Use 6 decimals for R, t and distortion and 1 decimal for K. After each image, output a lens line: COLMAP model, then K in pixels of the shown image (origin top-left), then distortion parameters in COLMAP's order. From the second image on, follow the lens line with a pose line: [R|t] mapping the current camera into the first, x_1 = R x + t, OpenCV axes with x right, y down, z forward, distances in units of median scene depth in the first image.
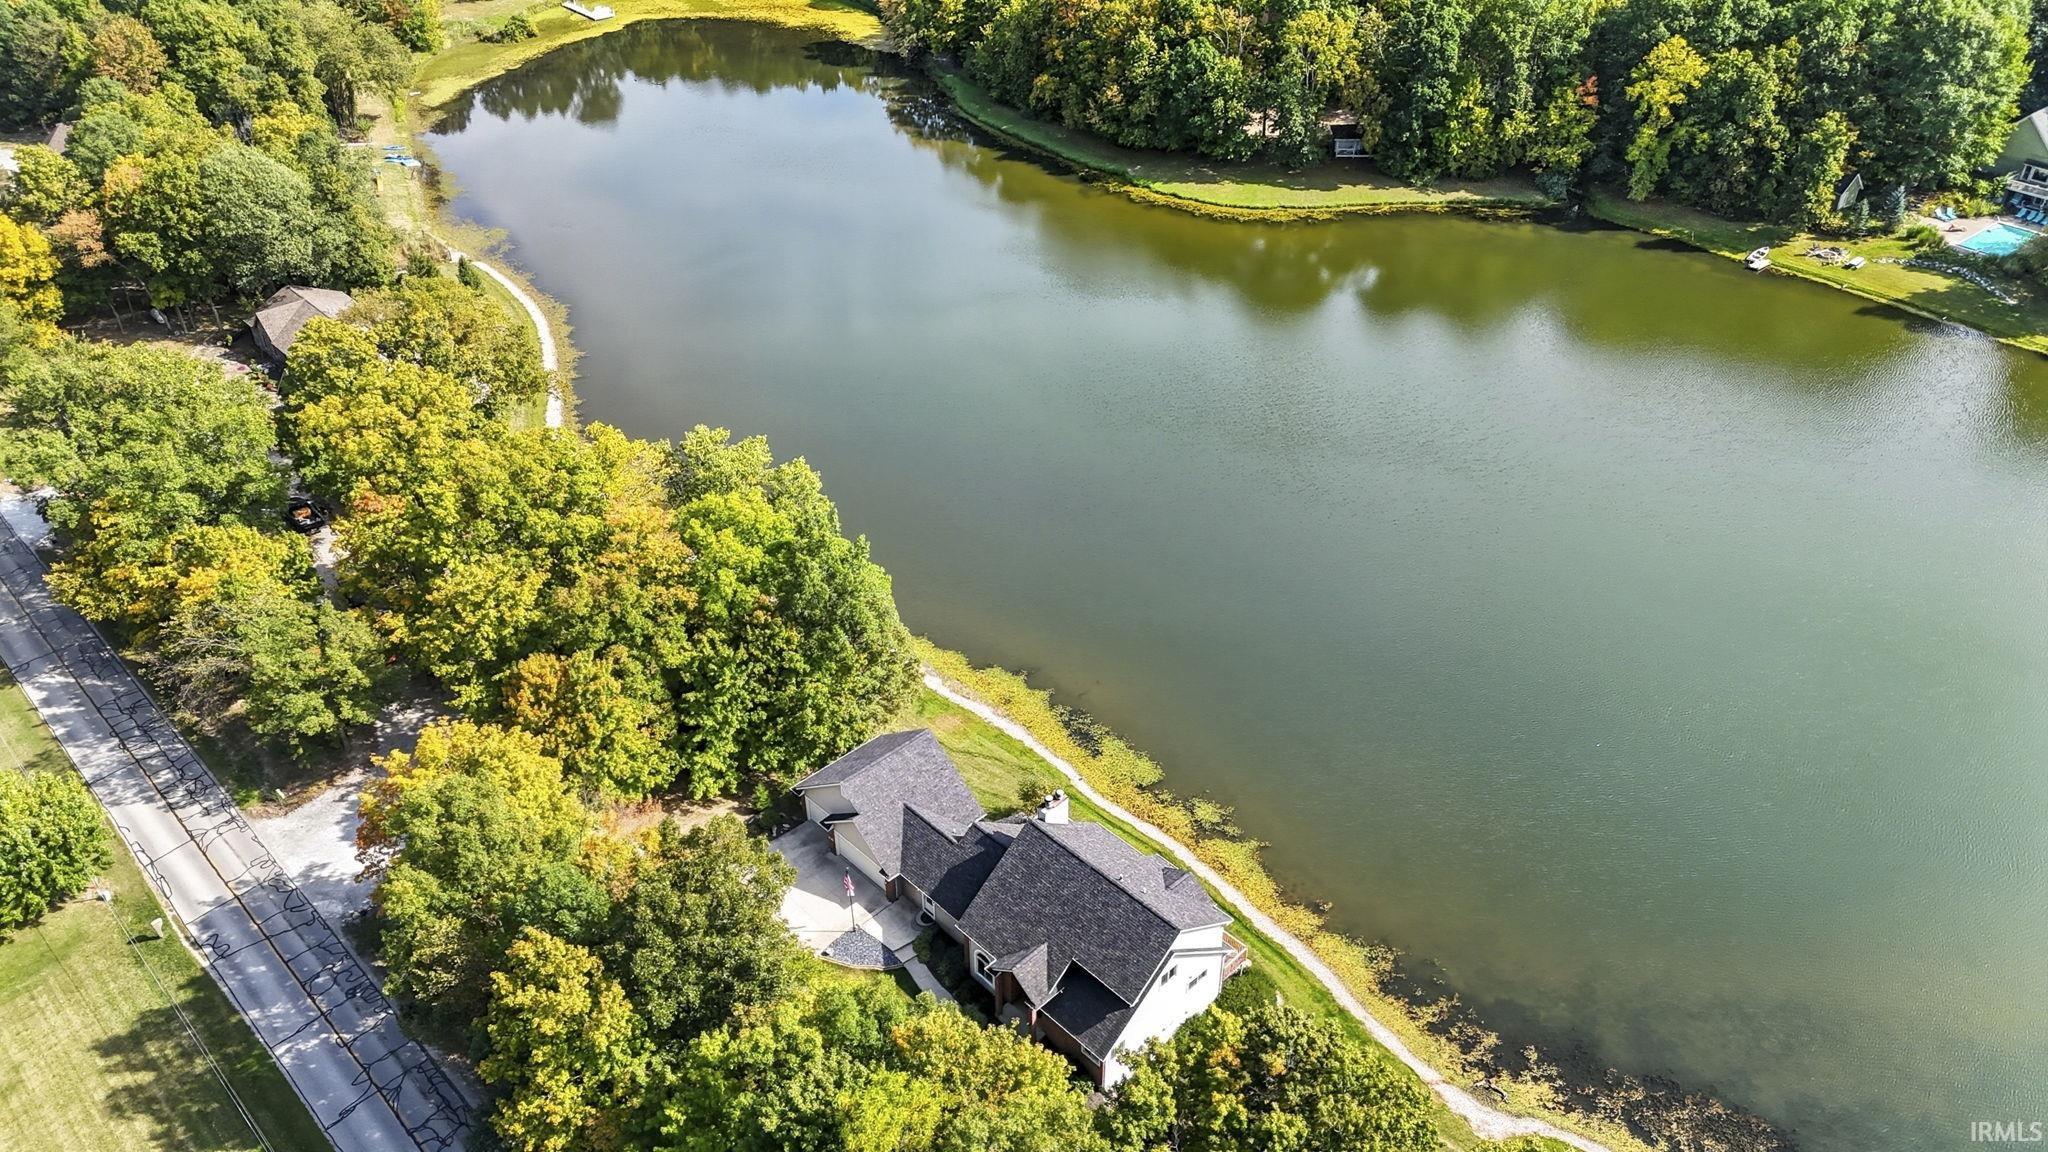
lens RADIAL K [[1505.2, 0, 1028.9], [0, 1505.2, 570.3], [0, 0, 1]] dist [0.130312, -0.257713]
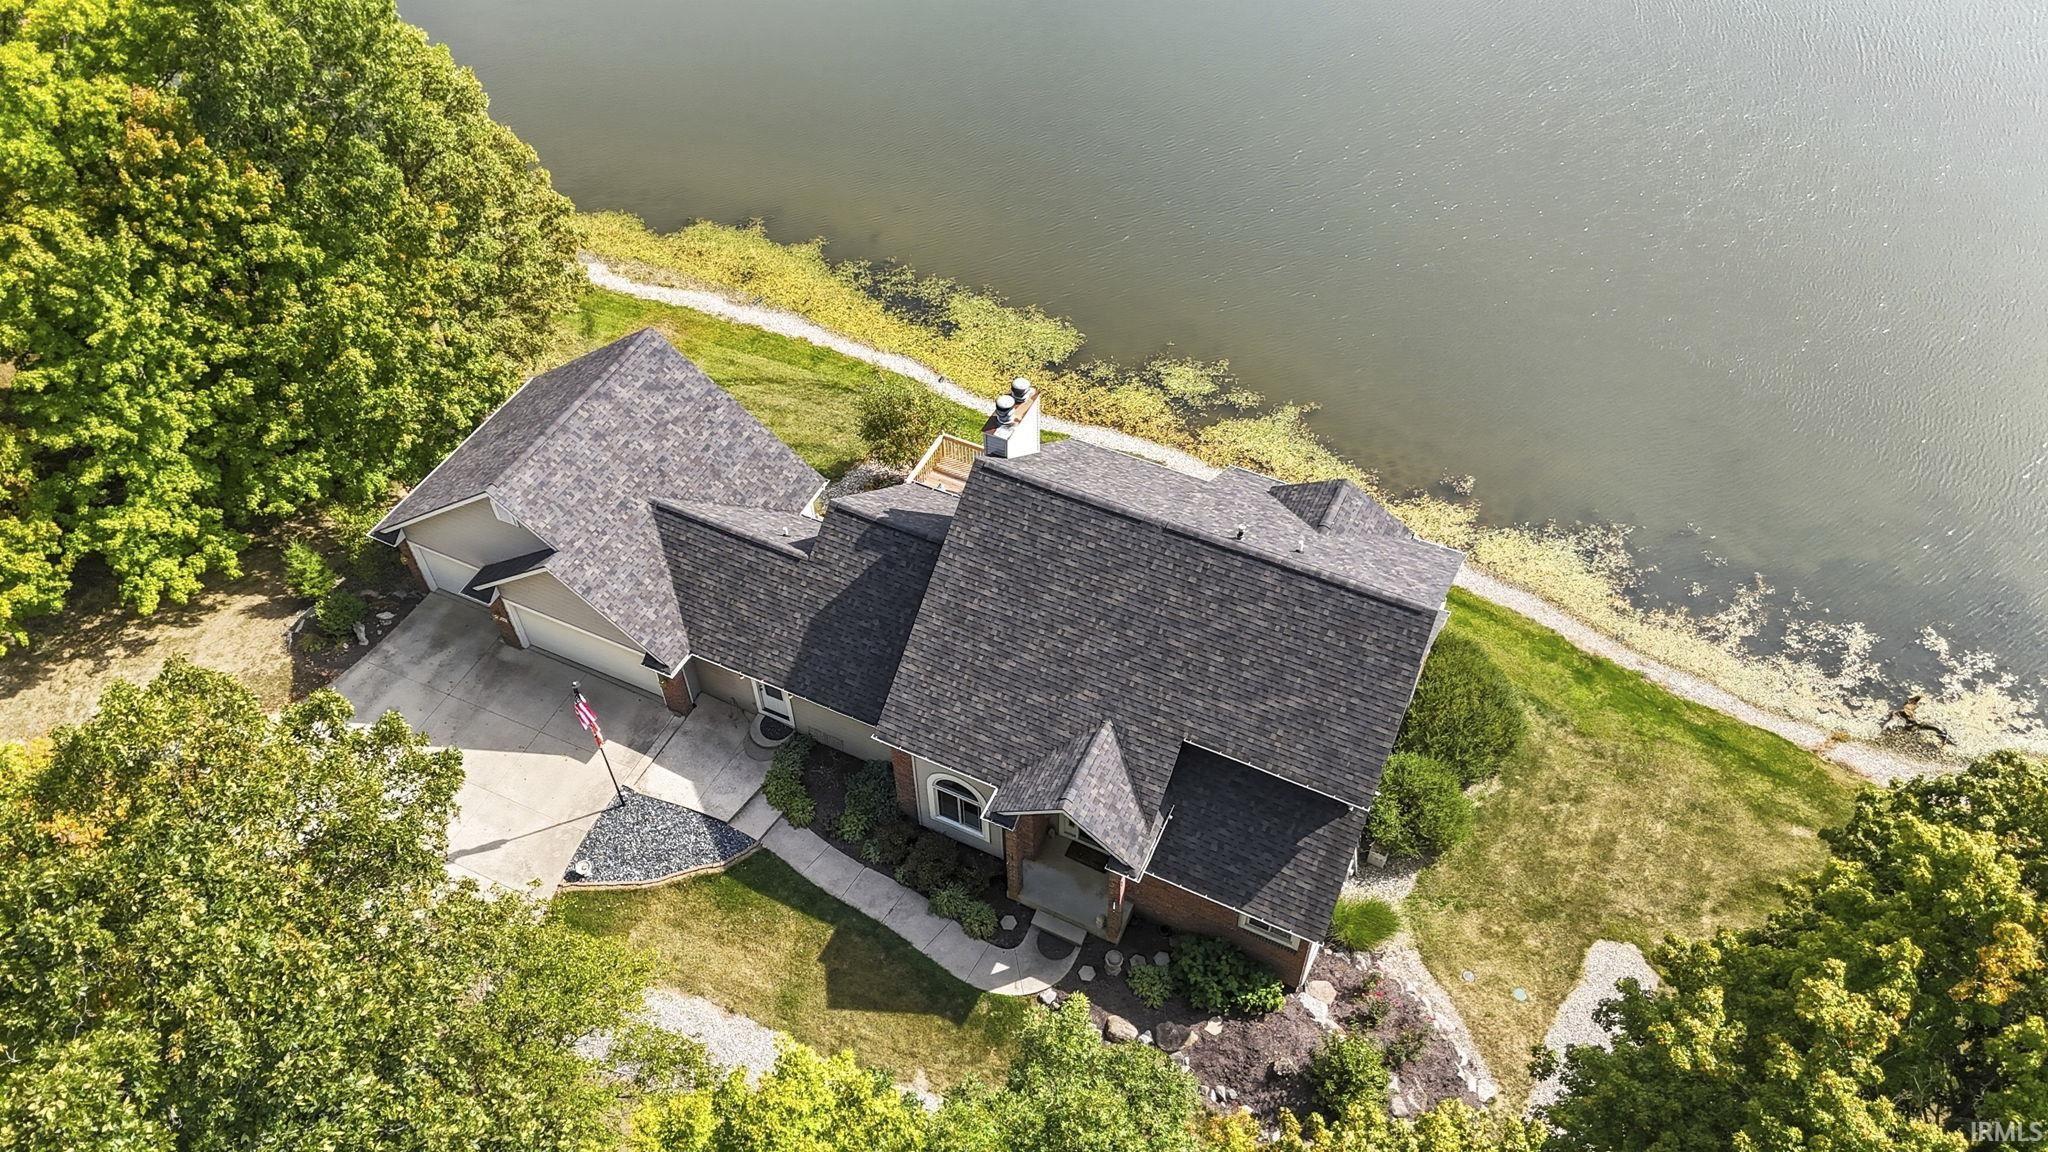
lens RADIAL K [[1510.1, 0, 1029.7], [0, 1510.1, 572.2], [0, 0, 1]] dist [0.080379, -0.084000]
pose [[0.937744, -0.262983, 0.226884, -0.081090], [0.202250, 0.944505, 0.258855, 0.078492], [-0.282368, -0.196853, 0.938892, 0.527981]]
